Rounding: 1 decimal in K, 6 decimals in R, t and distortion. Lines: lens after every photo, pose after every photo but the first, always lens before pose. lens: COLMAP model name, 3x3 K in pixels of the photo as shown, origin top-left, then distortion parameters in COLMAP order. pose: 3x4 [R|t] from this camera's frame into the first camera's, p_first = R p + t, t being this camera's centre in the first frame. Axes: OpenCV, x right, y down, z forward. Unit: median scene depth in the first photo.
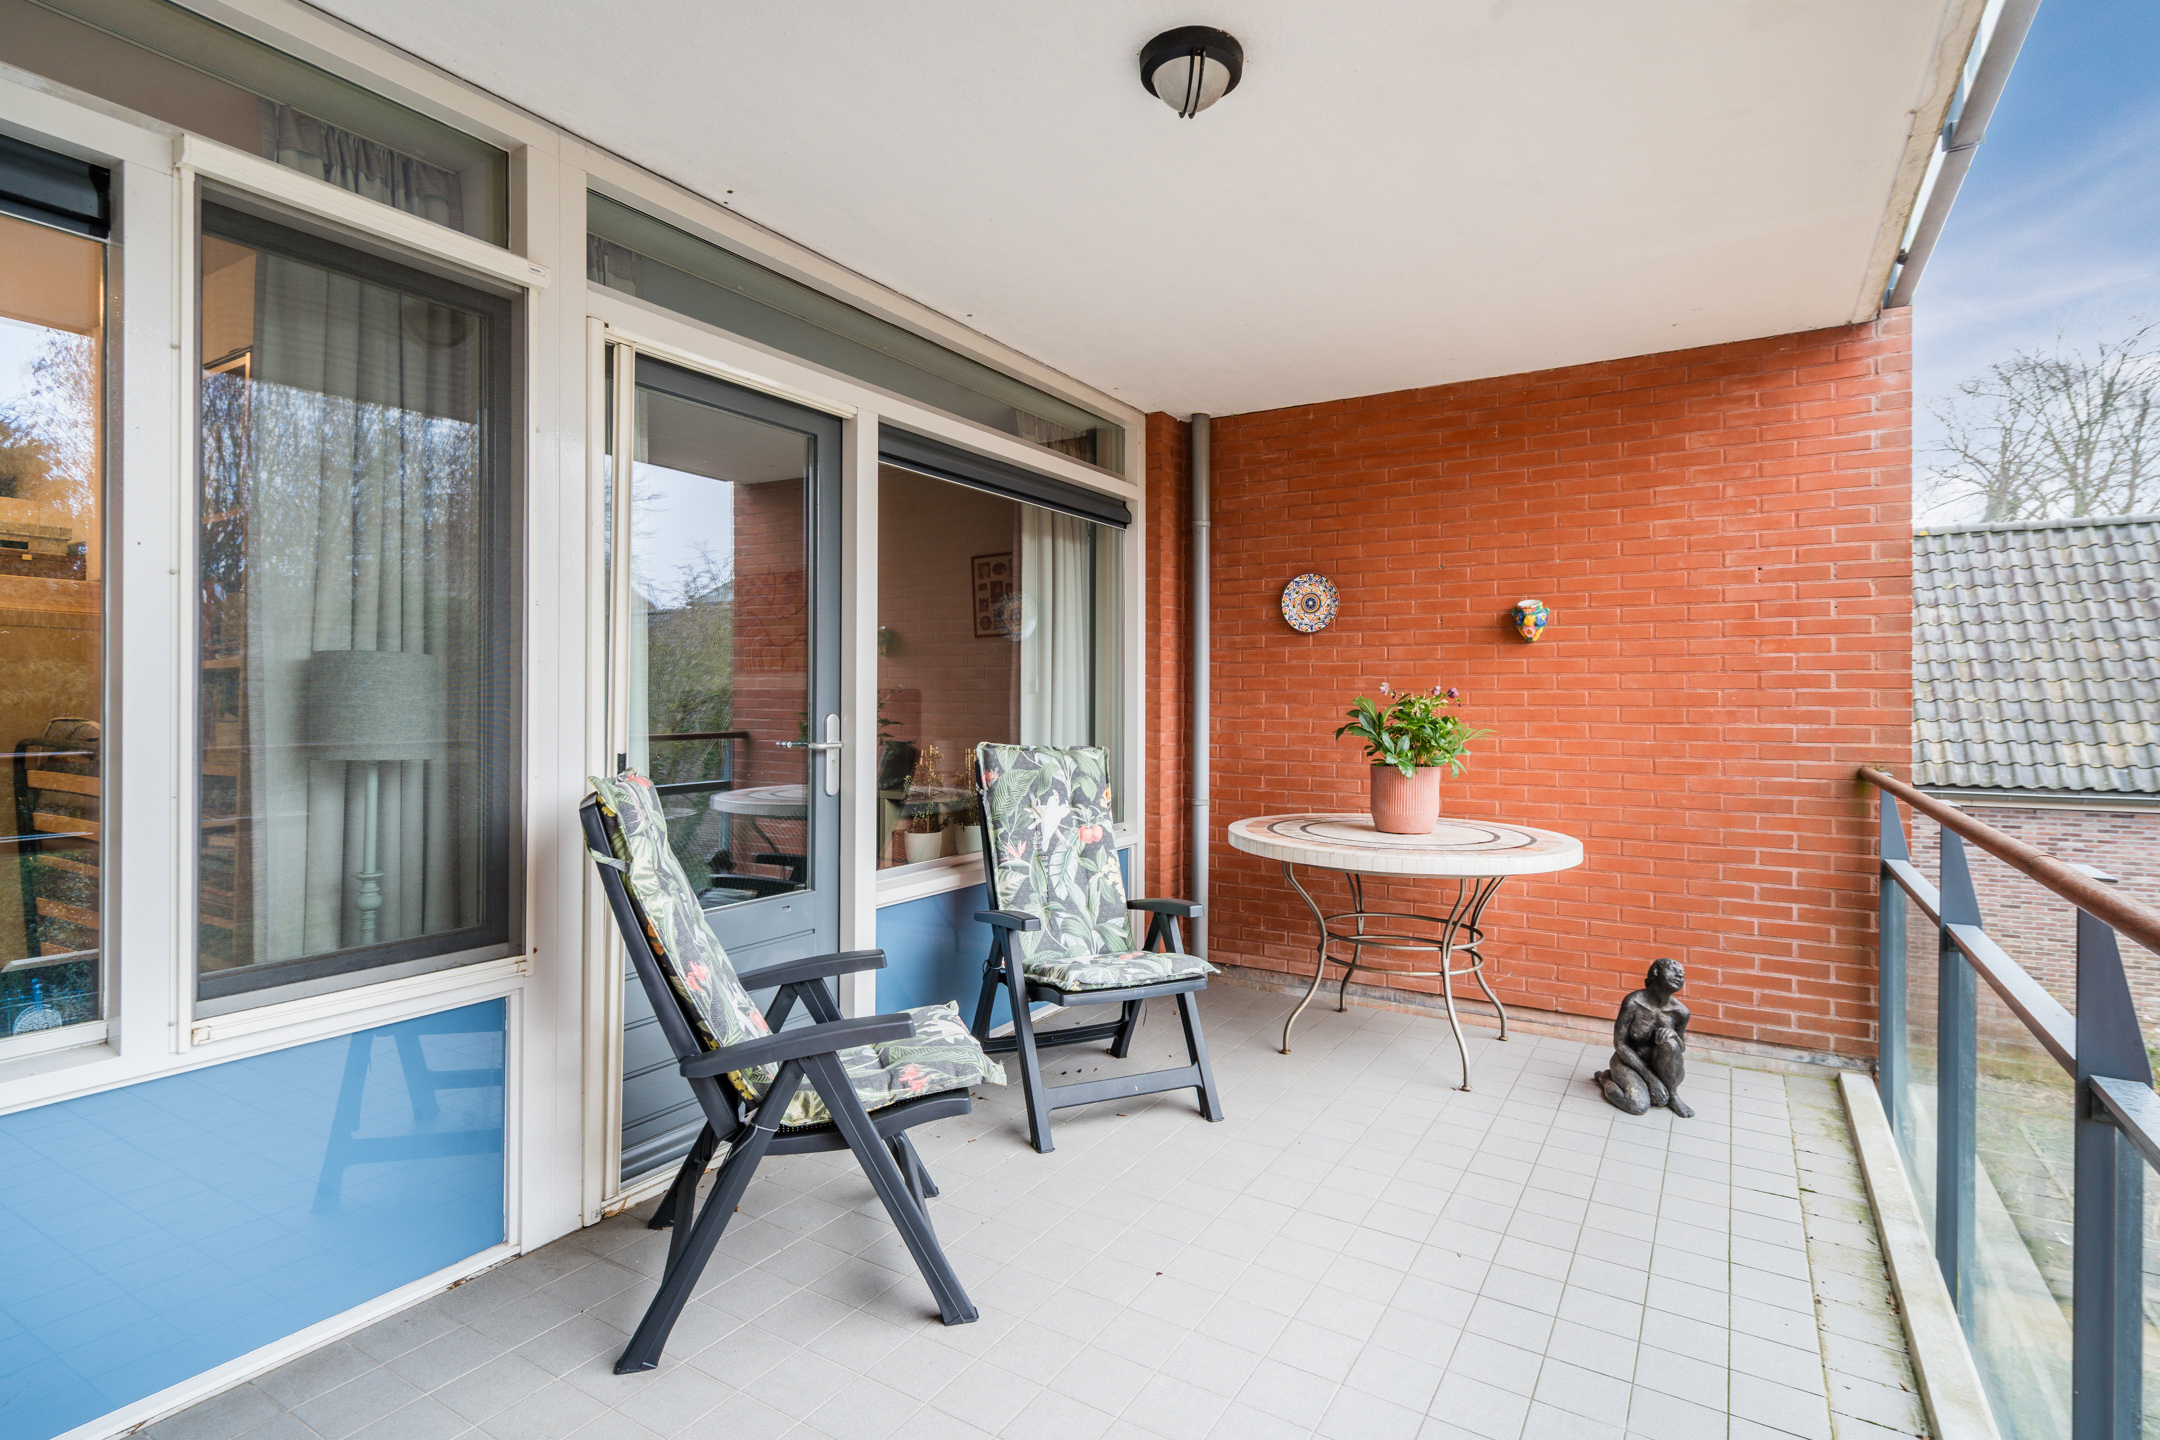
lens RADIAL K [[1068.8, 0, 1068.9], [0, 1068.8, 700.2], [0, 0, 1]] dist [-0.004831, 0.001466]
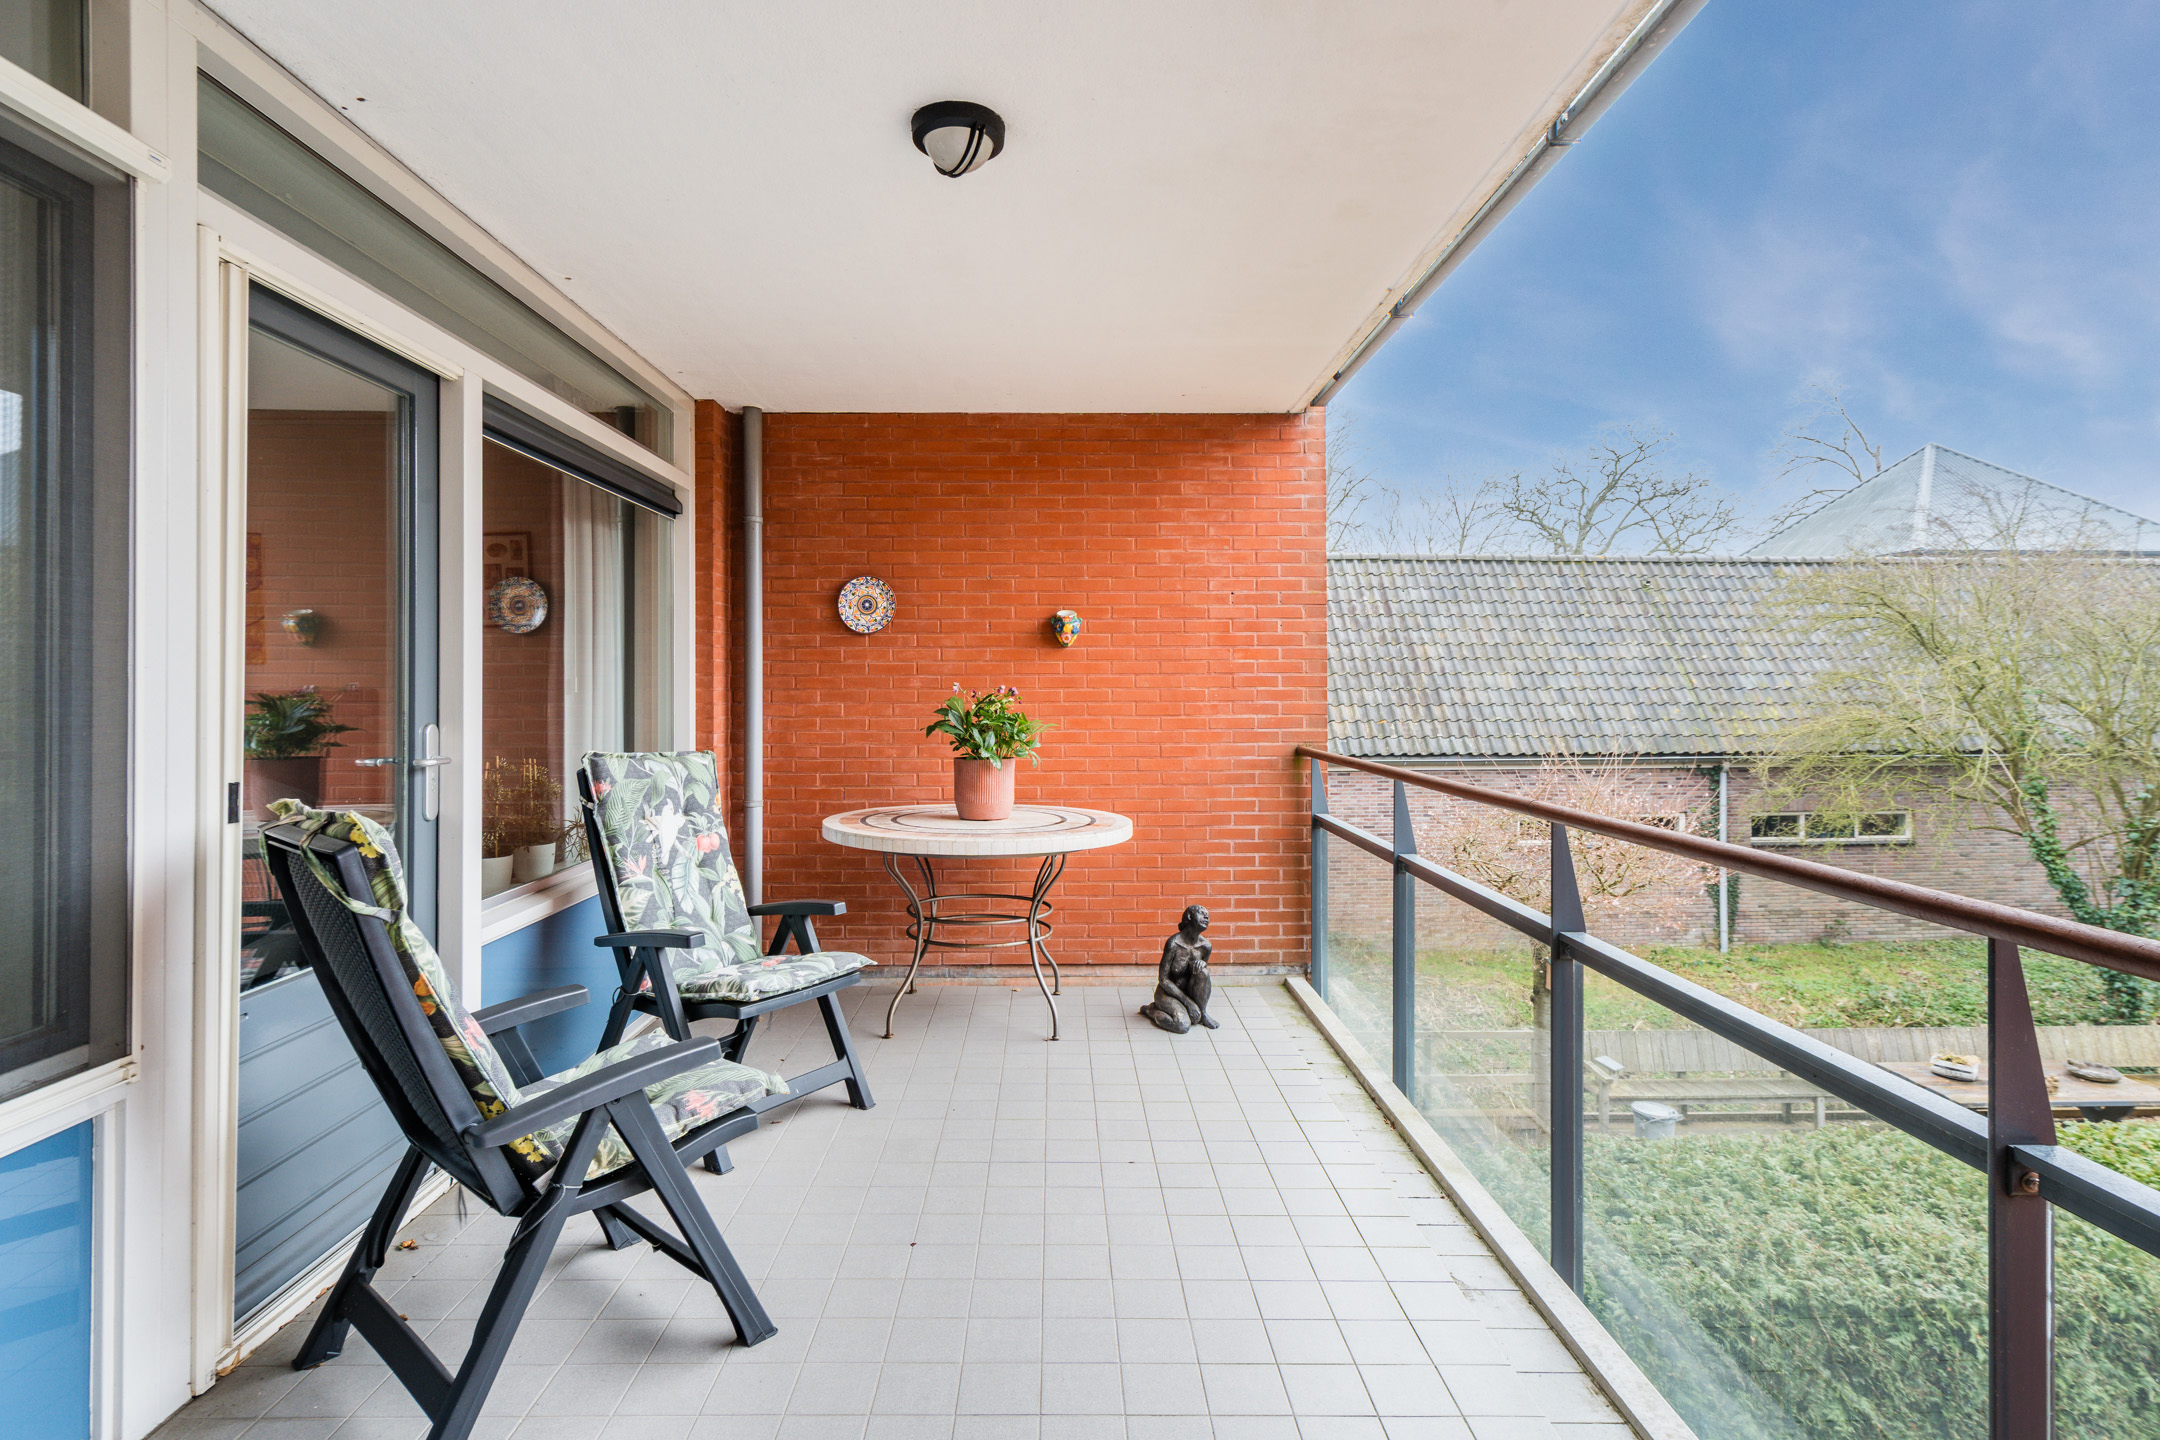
lens RADIAL K [[1104.4, 0, 1079.5], [0, 1104.4, 678.8], [0, 0, 1]] dist [-0.006440, 0.000239]
pose [[0.841444, -0.000433, 0.540344, -0.233068], [0.006265, 0.999940, -0.008955, -0.010569], [-0.540308, 0.010921, 0.841397, -0.014330]]
